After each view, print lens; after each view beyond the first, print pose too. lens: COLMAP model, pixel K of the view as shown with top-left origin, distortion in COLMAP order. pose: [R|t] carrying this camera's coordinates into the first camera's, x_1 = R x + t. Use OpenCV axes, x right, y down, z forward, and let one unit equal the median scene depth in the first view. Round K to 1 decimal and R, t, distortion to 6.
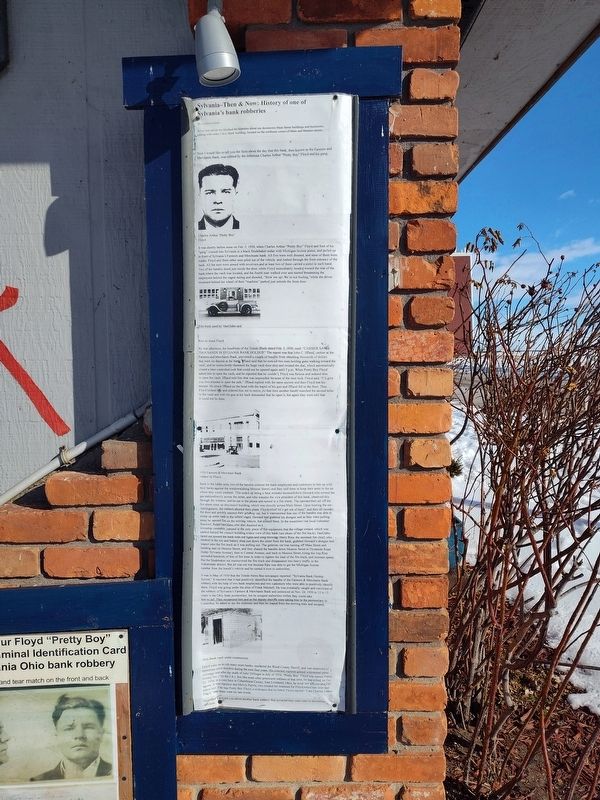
lens RADIAL K [[543.7, 0, 306.0], [0, 543.7, 401.0], [0, 0, 1]] dist [0.029118, -0.028002]
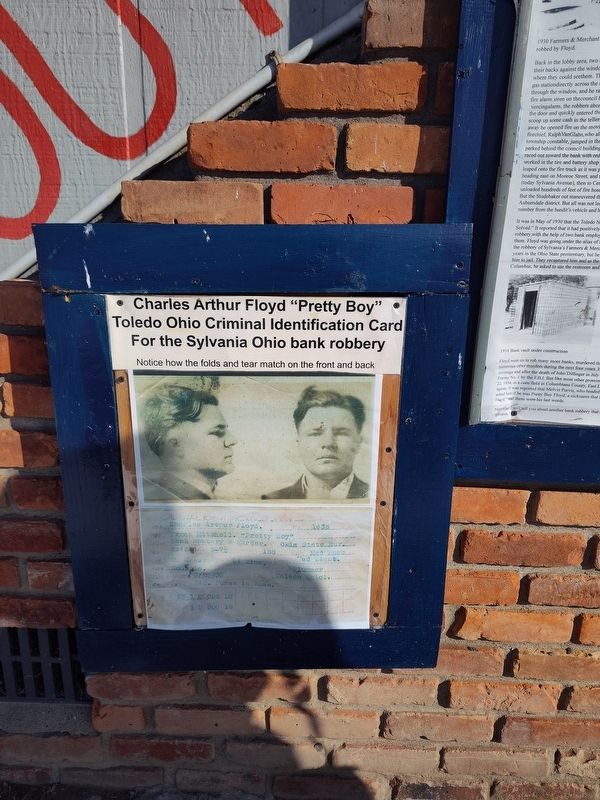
lens RADIAL K [[543.7, 0, 298.7], [0, 543.7, 395.2], [0, 0, 1]] dist [0.029118, -0.028002]
pose [[0.998676, 0.032938, -0.039512, -0.424940], [-0.023796, 0.976803, 0.212812, 0.393676], [0.045605, -0.211590, 0.976294, 0.305620]]
